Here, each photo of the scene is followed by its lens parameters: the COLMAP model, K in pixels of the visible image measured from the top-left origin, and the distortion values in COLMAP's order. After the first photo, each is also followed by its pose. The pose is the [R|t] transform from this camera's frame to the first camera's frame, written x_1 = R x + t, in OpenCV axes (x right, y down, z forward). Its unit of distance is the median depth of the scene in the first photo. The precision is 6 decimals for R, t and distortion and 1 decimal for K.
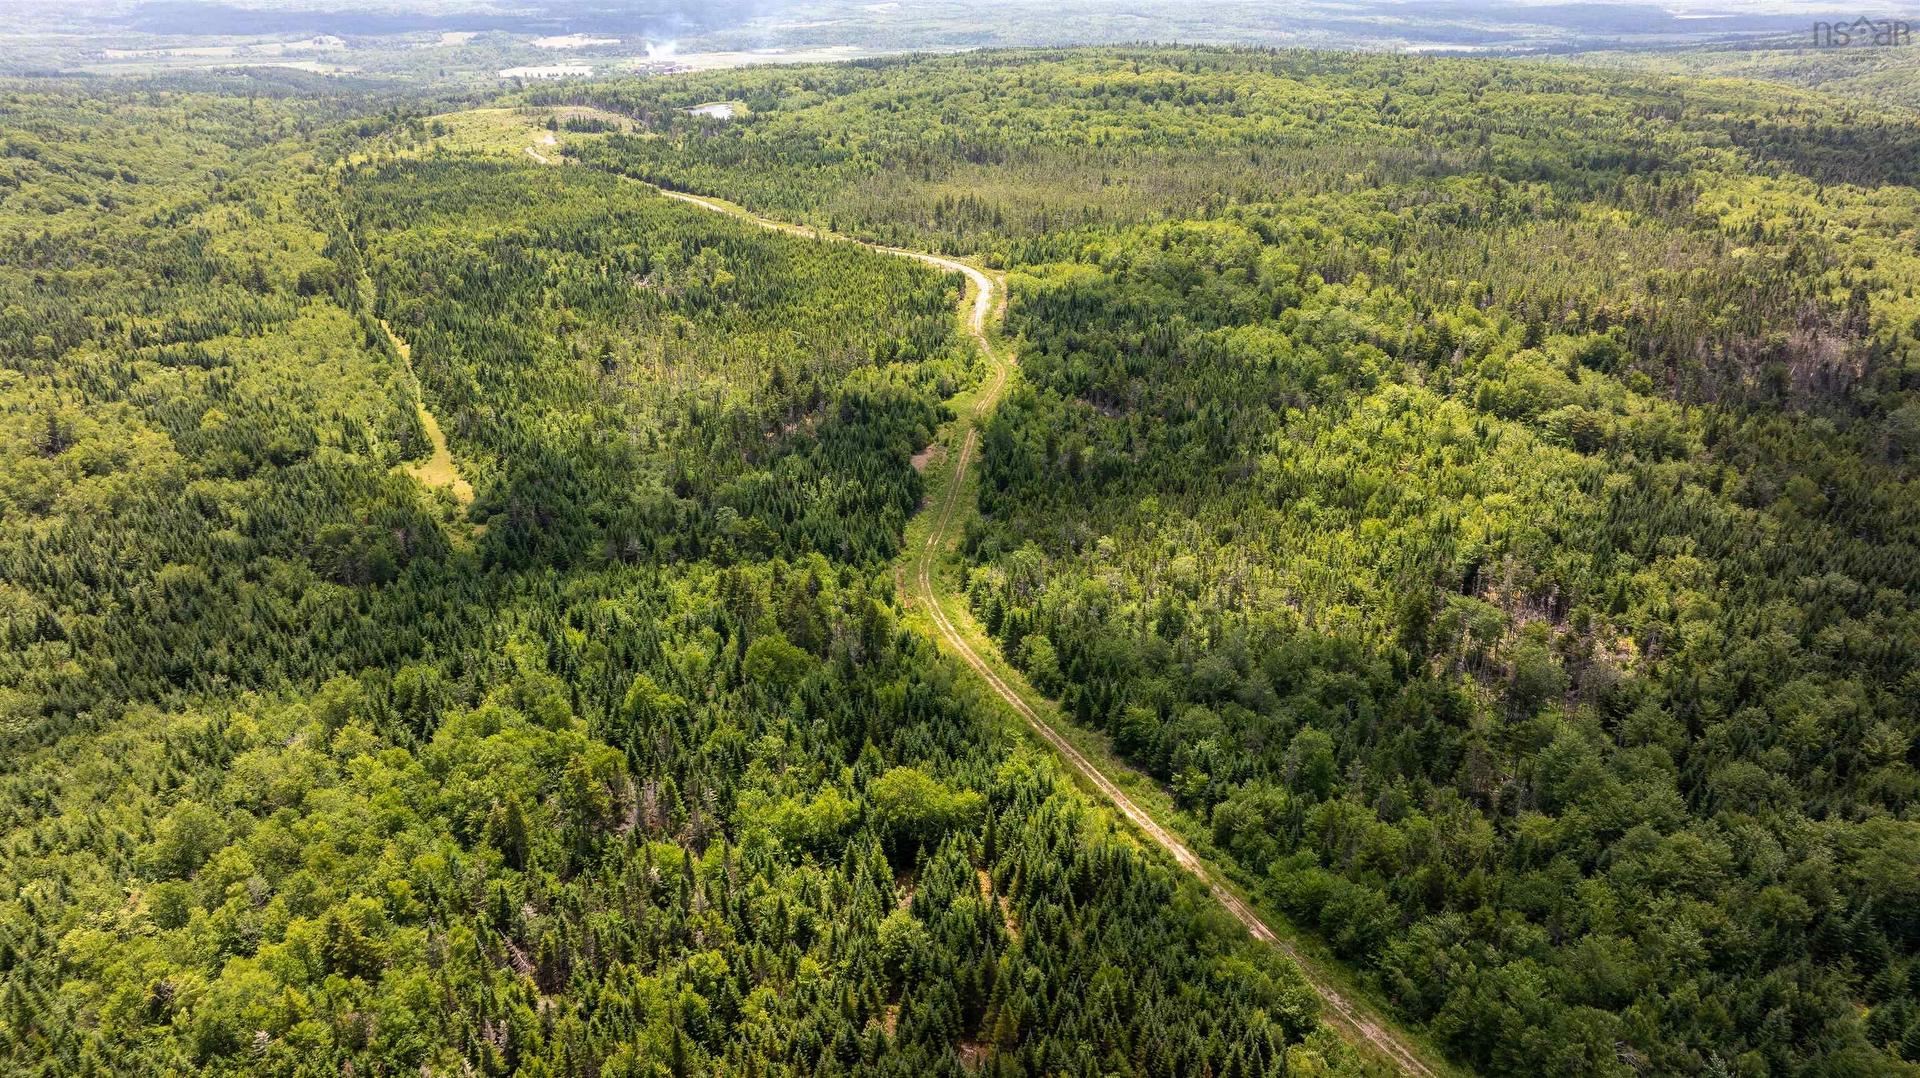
lens RADIAL K [[1350.4, 0, 971.2], [0, 1350.4, 531.2], [0, 0, 1]] dist [-0.019084, 0.000764]
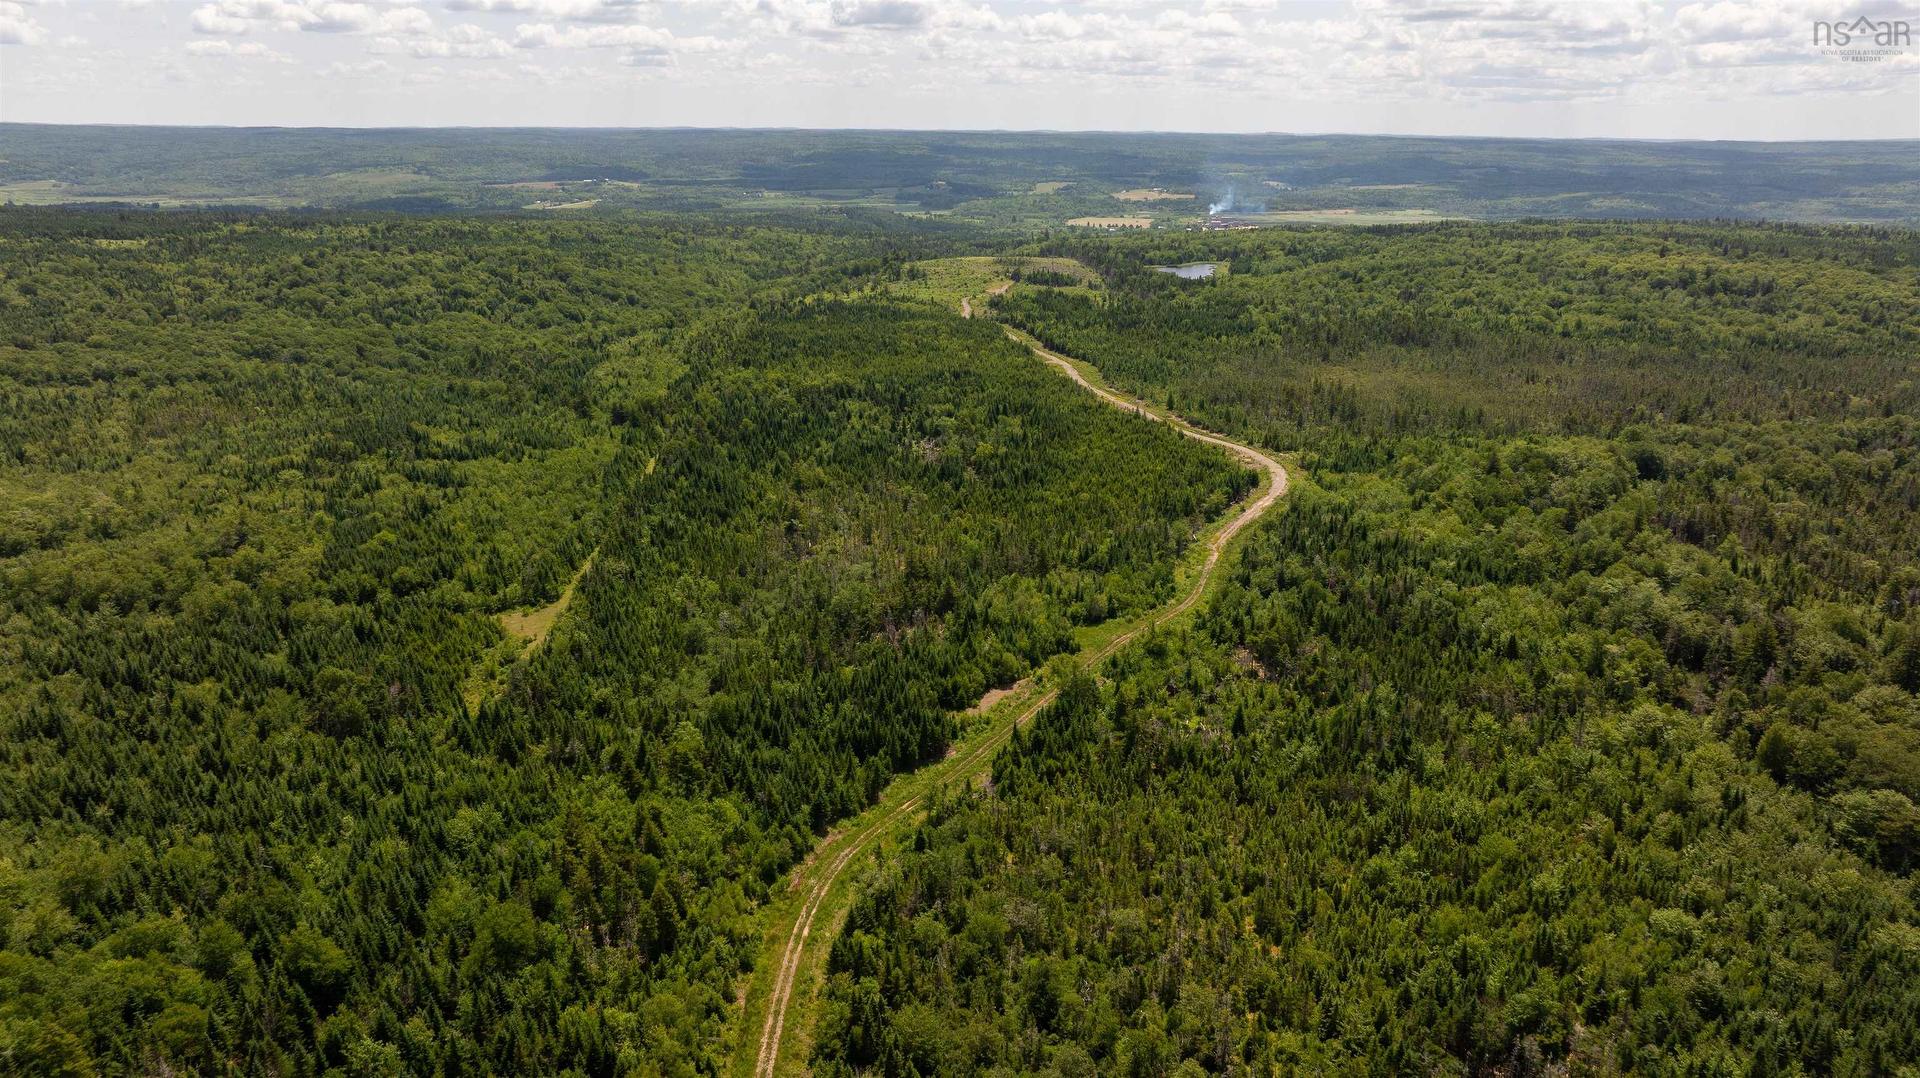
lens RADIAL K [[1350.4, 0, 971.2], [0, 1350.4, 531.2], [0, 0, 1]] dist [-0.019084, 0.000764]
pose [[0.909602, 0.128253, -0.395191, 0.165992], [-0.169426, 0.982986, -0.070952, -0.056609], [0.379367, 0.131494, 0.915855, 0.123666]]
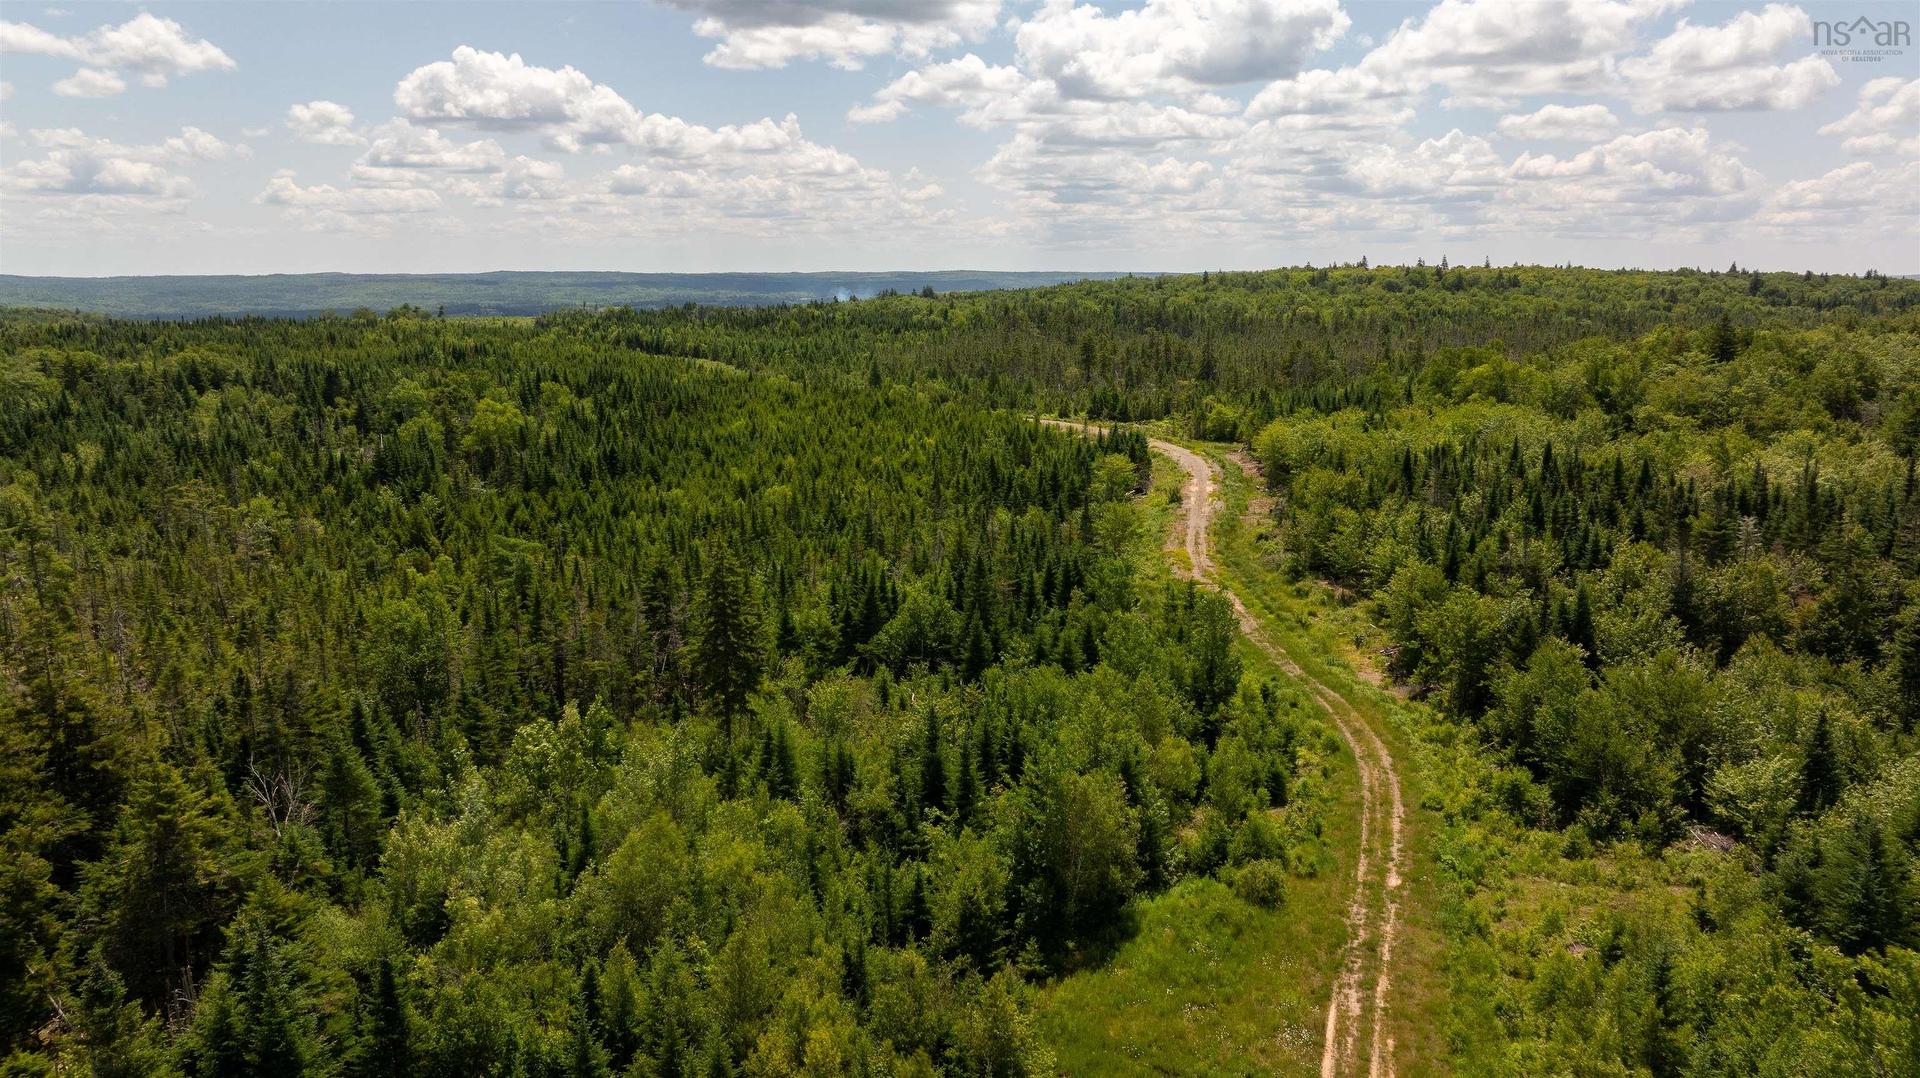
lens RADIAL K [[1350.4, 0, 971.2], [0, 1350.4, 531.2], [0, 0, 1]] dist [-0.019084, 0.000764]
pose [[0.993422, 0.019564, -0.112826, -0.010136], [-0.042596, 0.977725, -0.205521, -0.076628], [0.106292, 0.208975, 0.972127, 0.581911]]
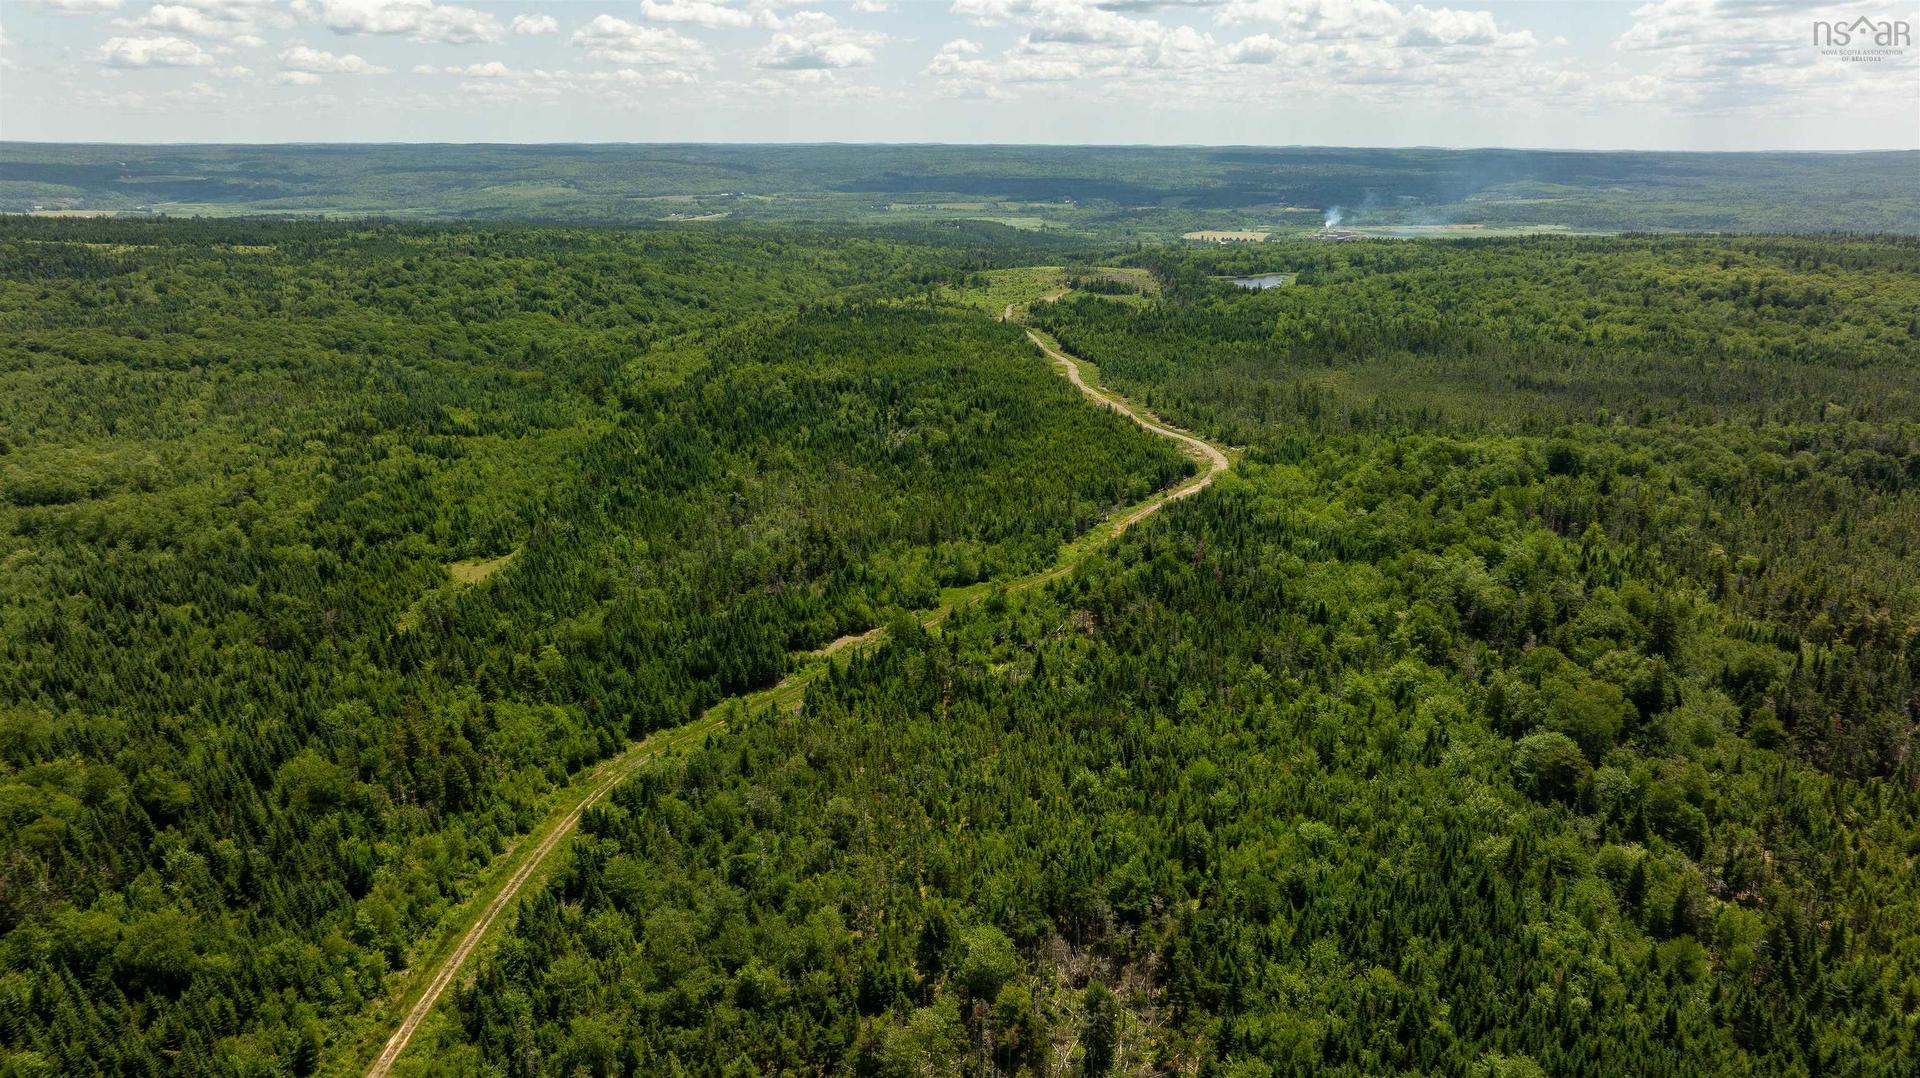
lens RADIAL K [[1355.4, 0, 971.1], [0, 1355.4, 513.6], [0, 0, 1]] dist [-0.020098, 0.004020]
pose [[0.860885, 0.140416, -0.489040, 0.303185], [-0.201827, 0.976554, -0.074893, -0.053569], [0.467058, 0.163175, 0.869040, 0.118392]]
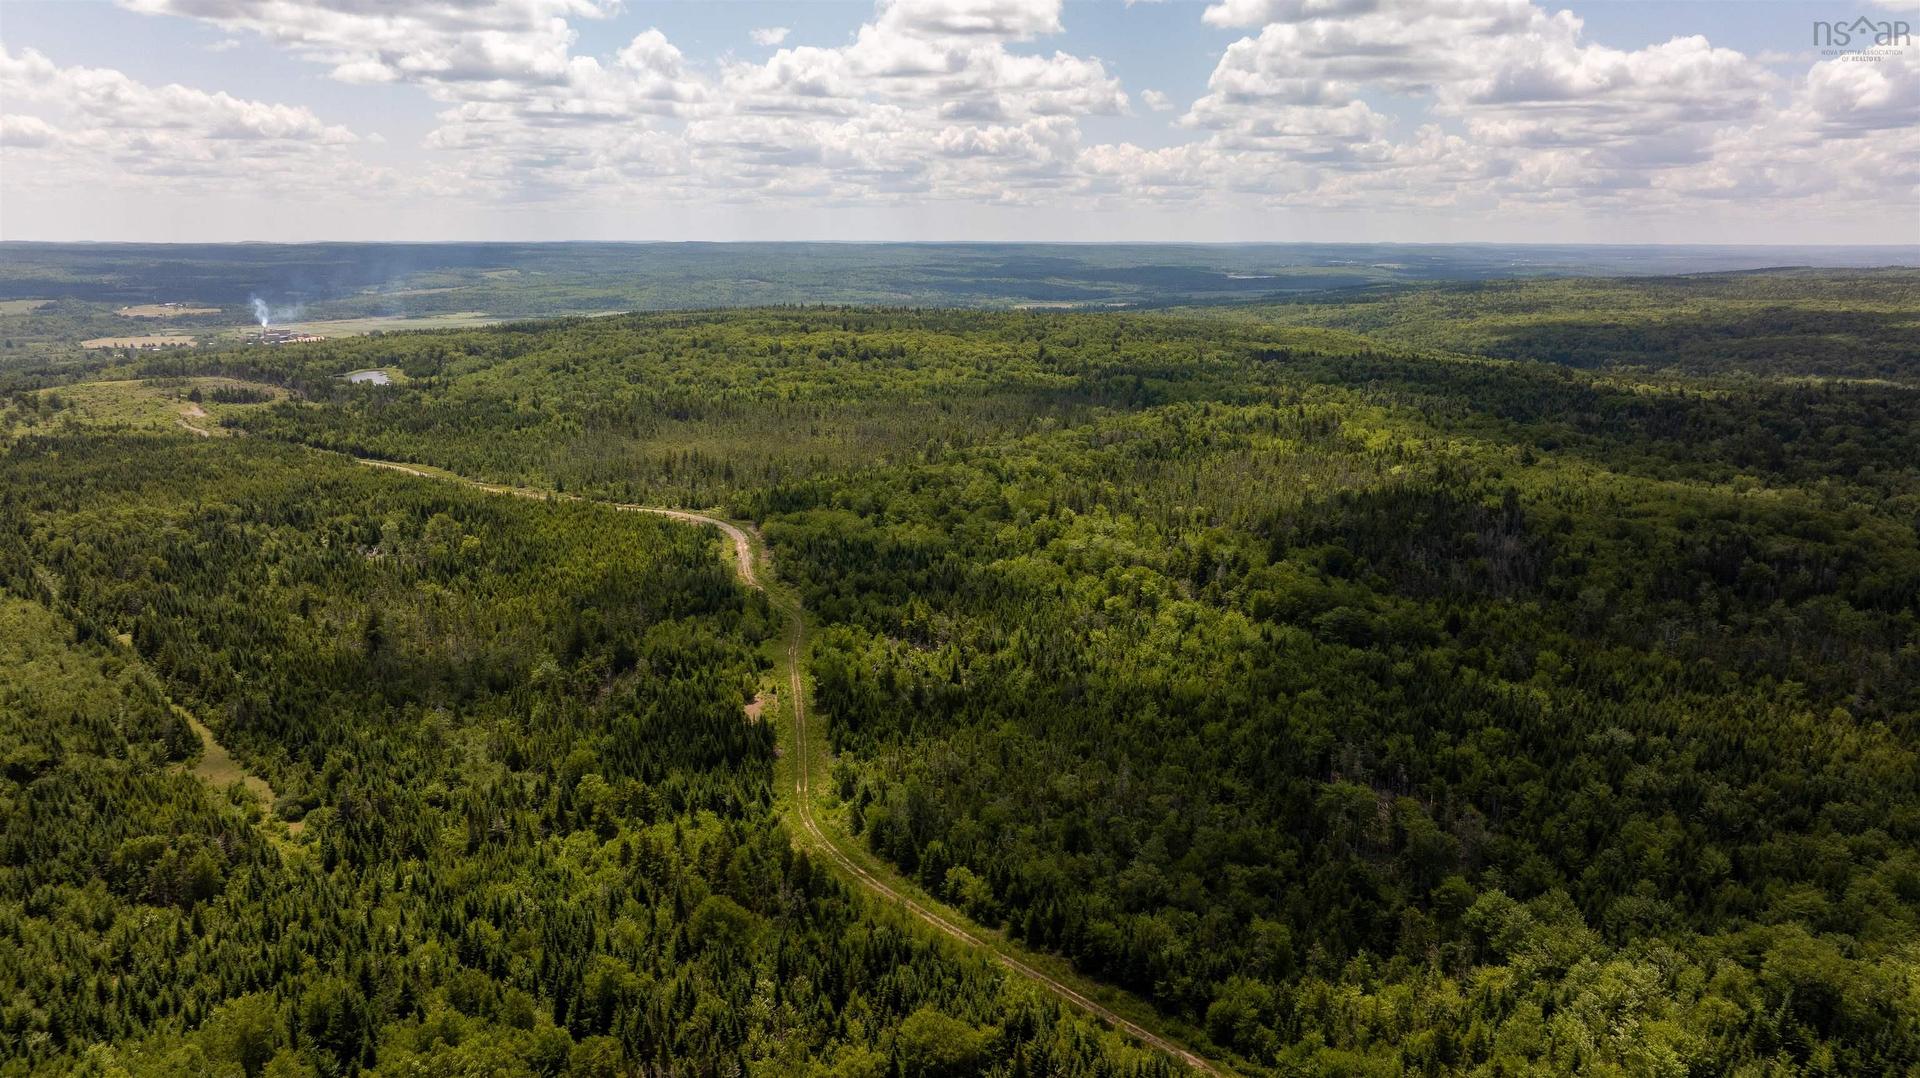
lens RADIAL K [[1350.4, 0, 971.2], [0, 1350.4, 531.2], [0, 0, 1]] dist [-0.019084, 0.000764]
pose [[0.962114, -0.055414, 0.266957, -0.085916], [0.102797, 0.980595, -0.166934, 0.000301], [-0.252526, 0.188052, 0.949140, -0.000424]]
